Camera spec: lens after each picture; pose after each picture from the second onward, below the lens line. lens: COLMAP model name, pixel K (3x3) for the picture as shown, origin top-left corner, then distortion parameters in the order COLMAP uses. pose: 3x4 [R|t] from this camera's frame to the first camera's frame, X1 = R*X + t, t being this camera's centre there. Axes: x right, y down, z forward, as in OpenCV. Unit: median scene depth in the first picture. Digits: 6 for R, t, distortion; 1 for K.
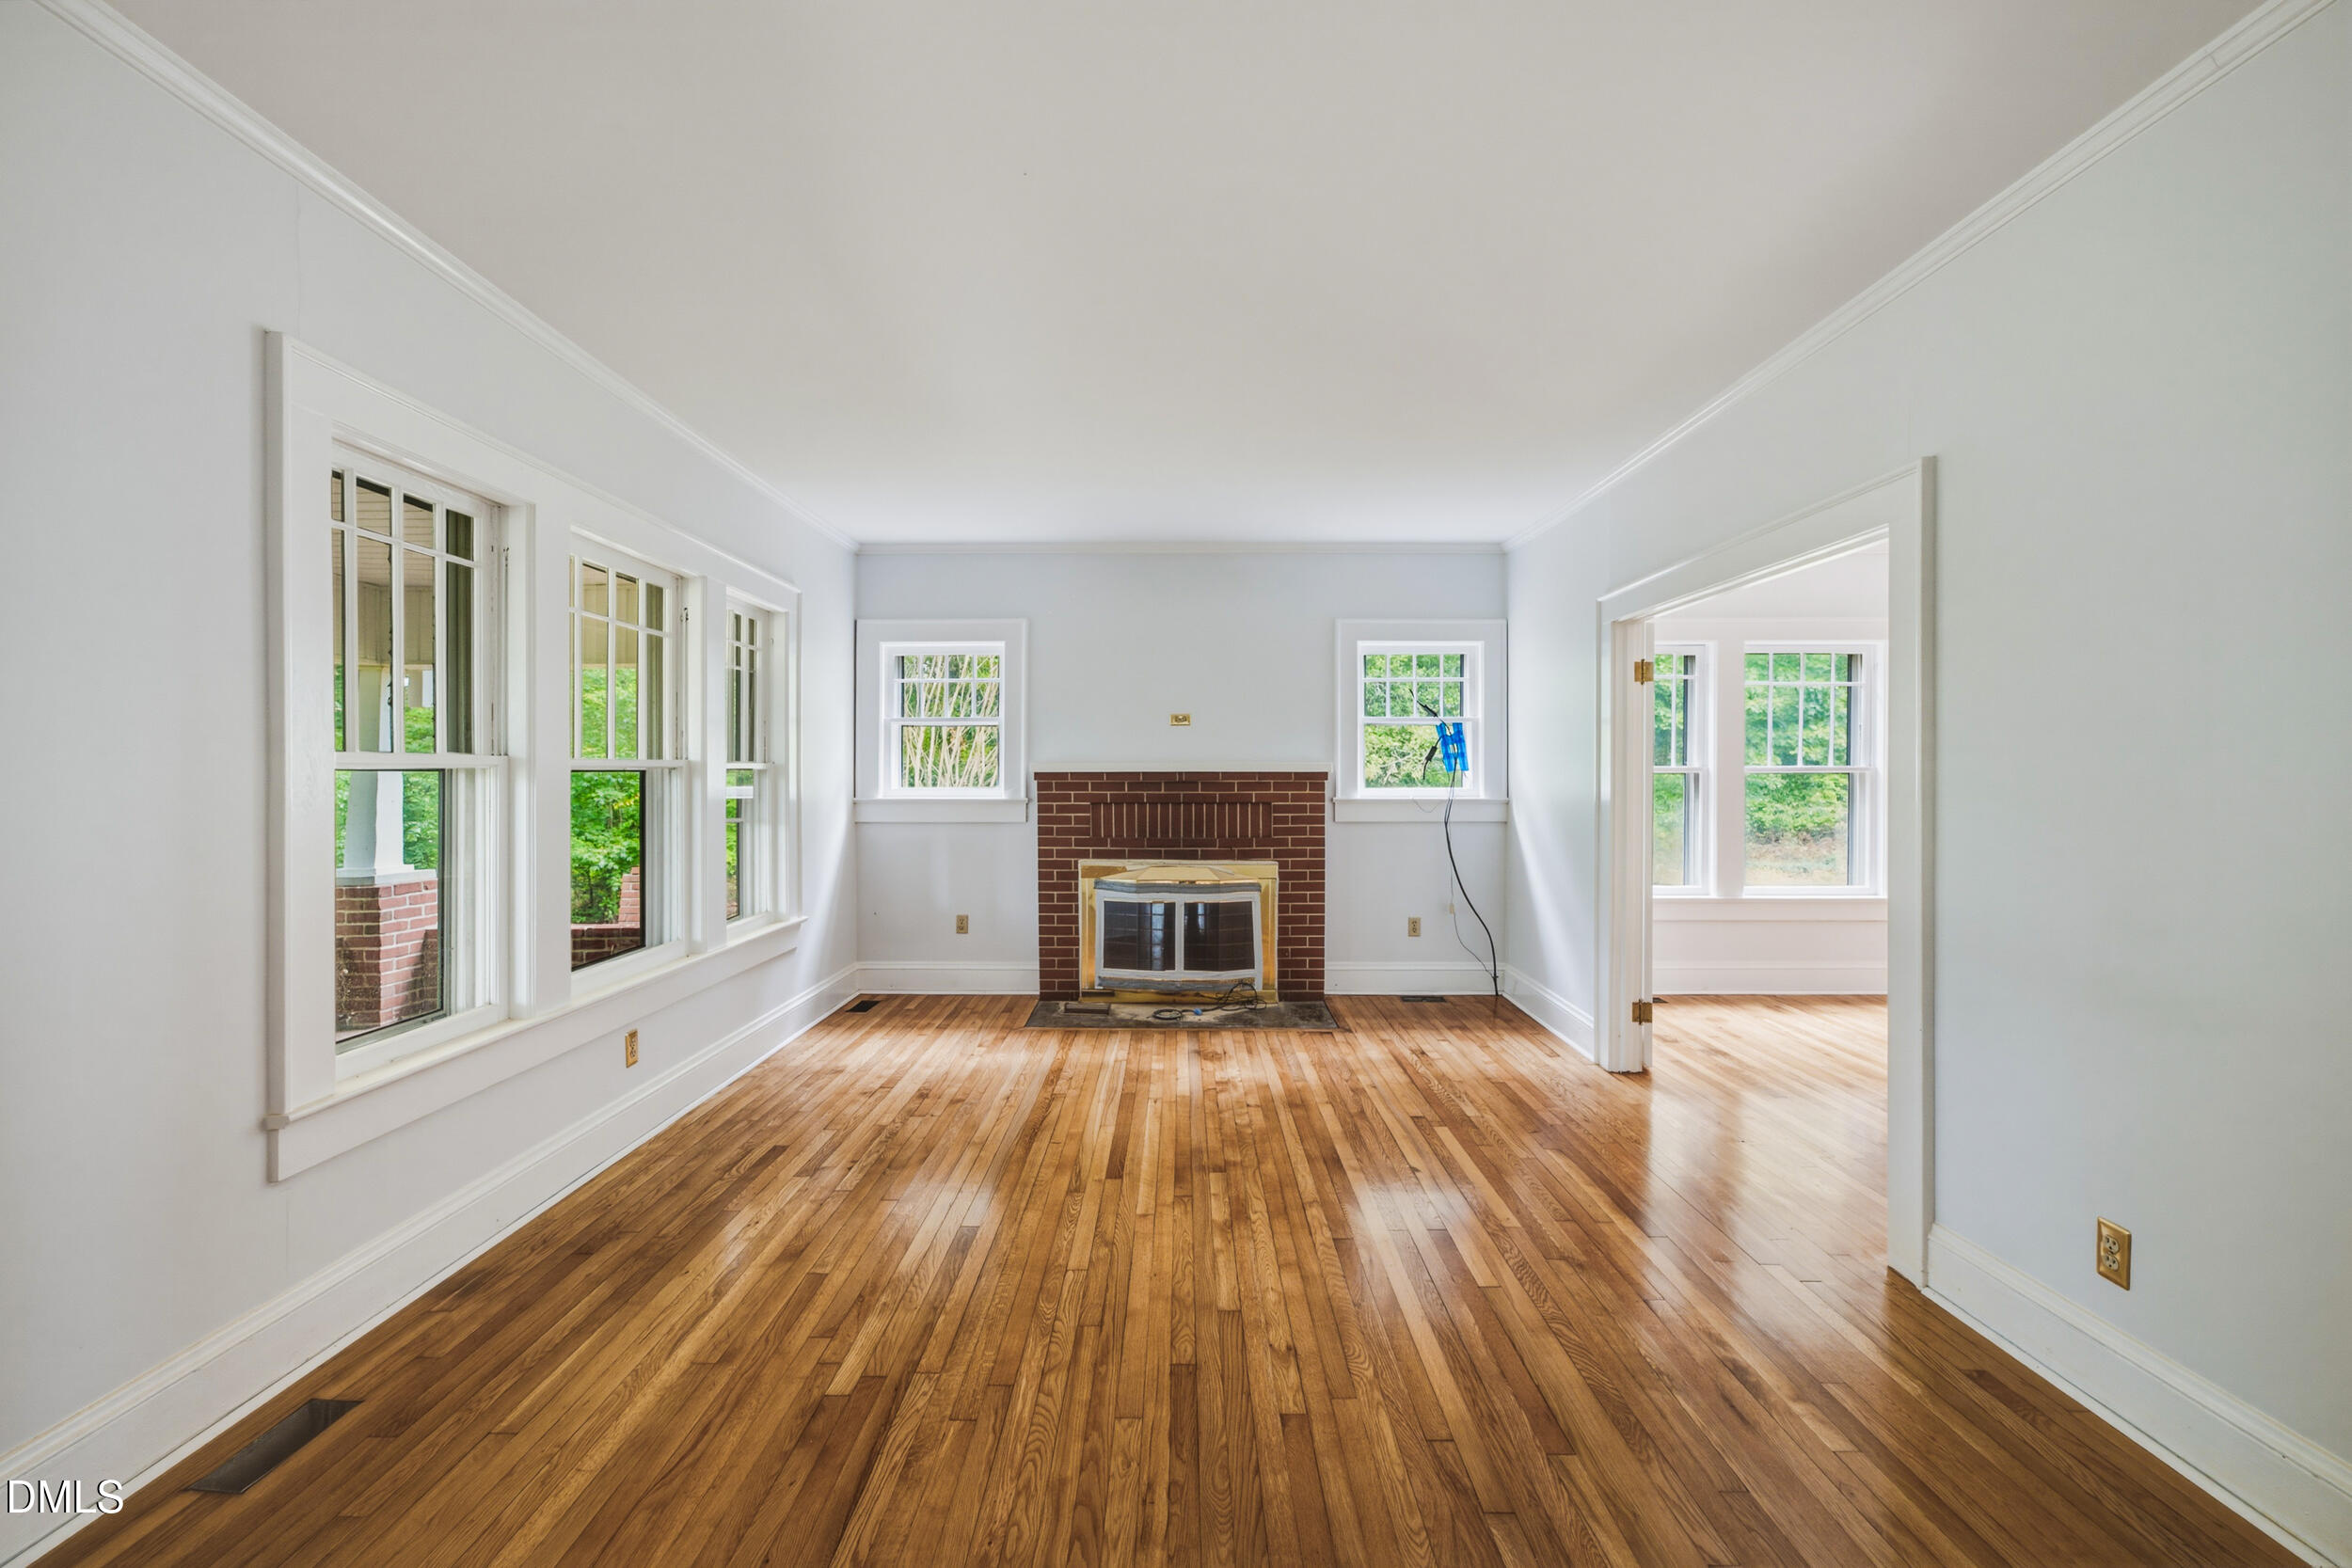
lens RADIAL K [[925.5, 0, 1168.1], [0, 925.5, 780.3], [0, 0, 1]] dist [-0.011067, 0.004223]
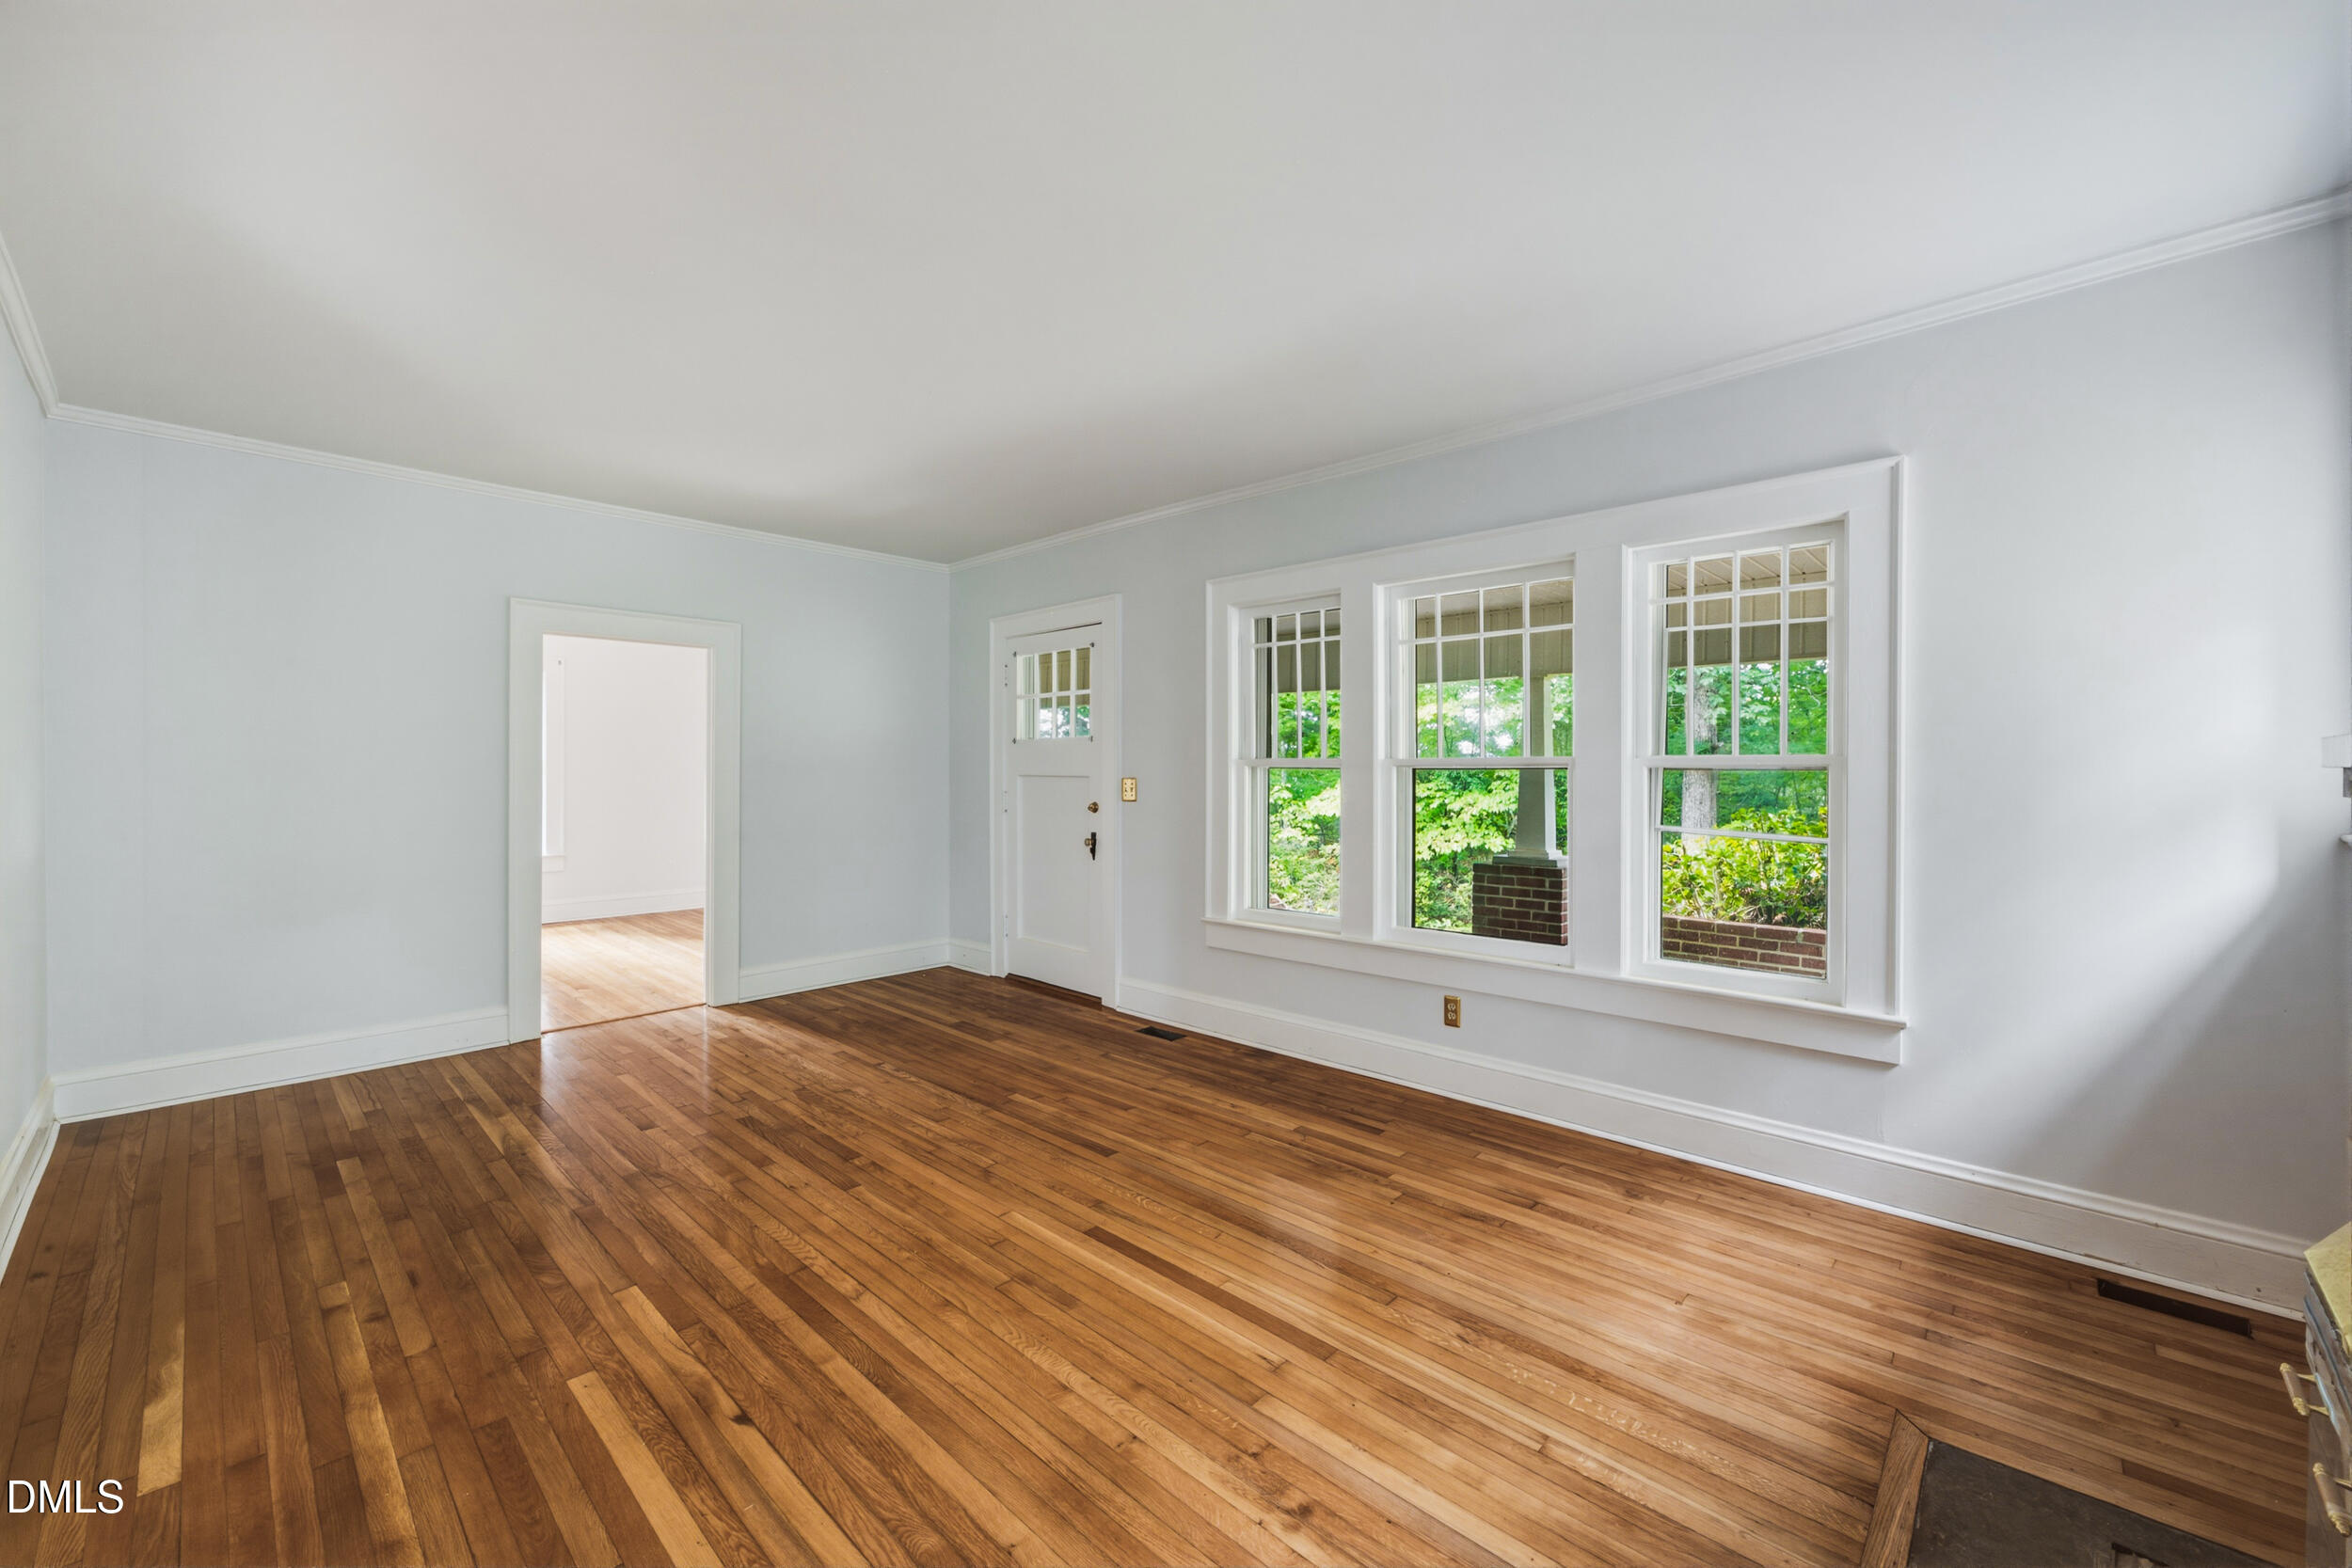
lens RADIAL K [[925.5, 0, 1199.4], [0, 925.5, 772.2], [0, 0, 1]] dist [-0.011067, 0.004223]
pose [[-0.657259, 0.002232, -0.753661, 0.399055], [-0.006683, 0.999939, 0.008790, -0.014020], [0.753635, 0.010814, -0.657204, 1.218011]]
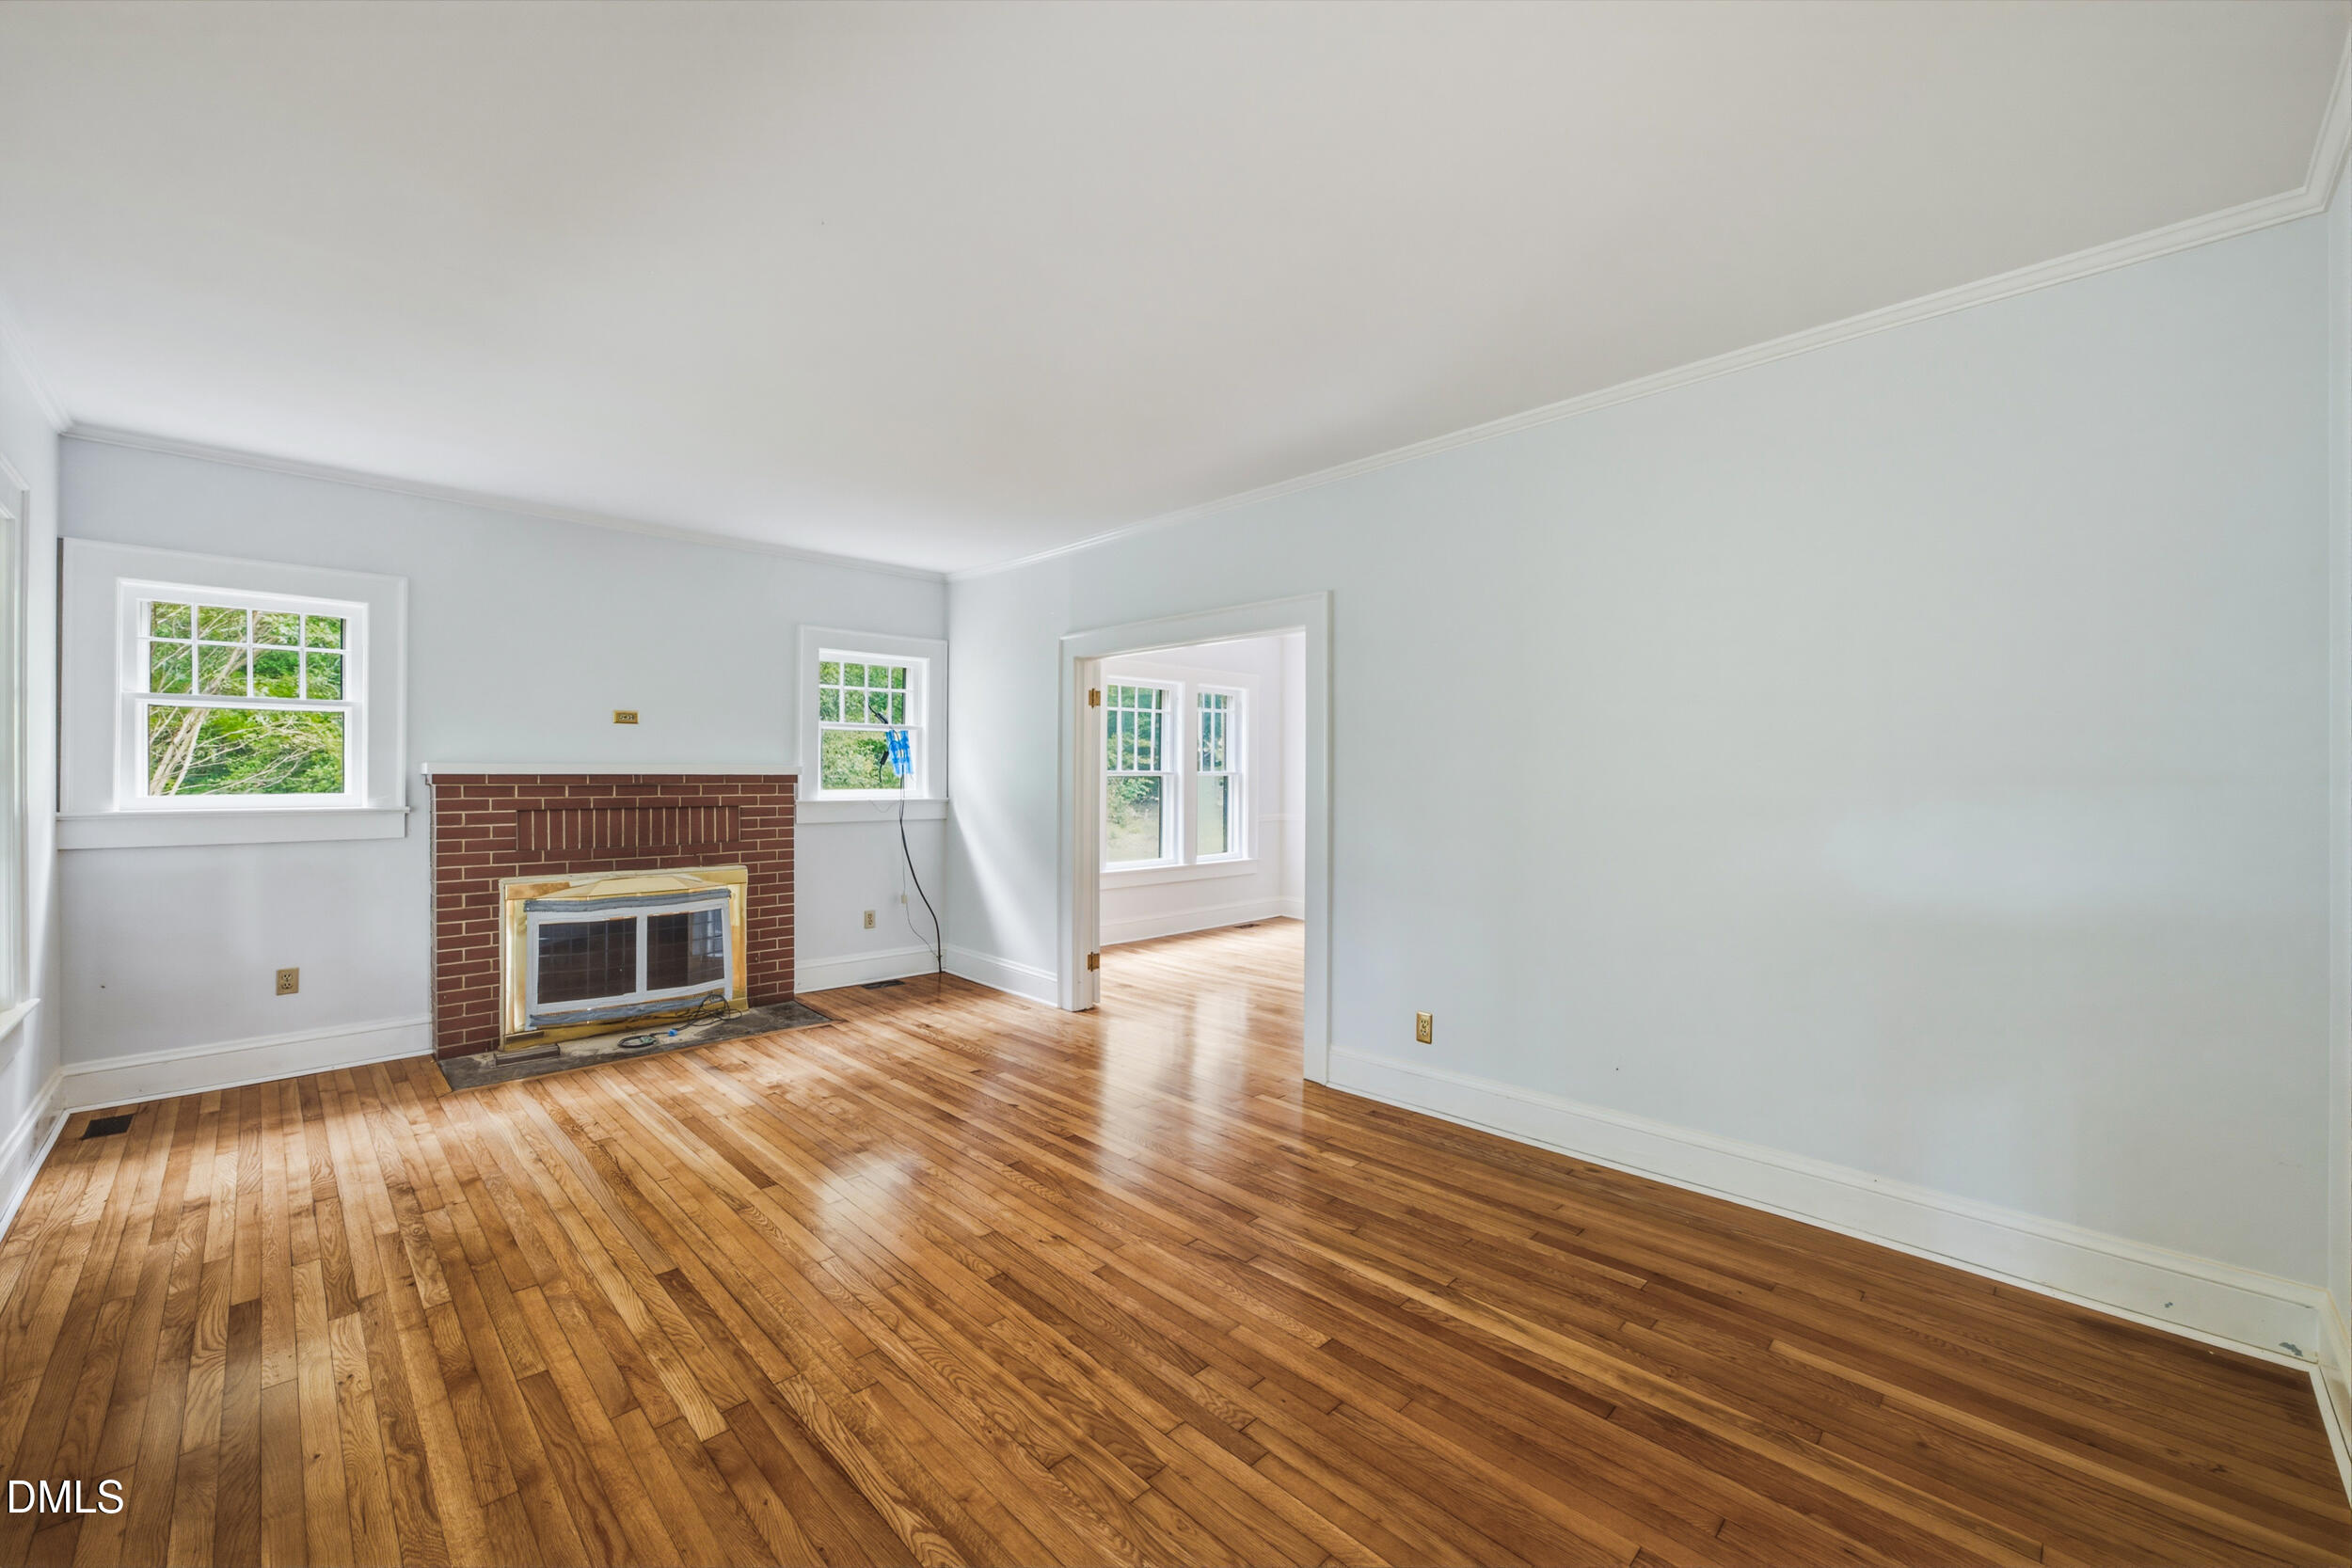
lens RADIAL K [[925.5, 0, 1160.0], [0, 925.5, 774.1], [0, 0, 1]] dist [-0.011067, 0.004223]
pose [[0.710769, 0.003978, 0.703415, -0.334550], [0.000494, 0.999981, -0.006154, -0.004127], [-0.703426, 0.004721, 0.710753, -0.000077]]
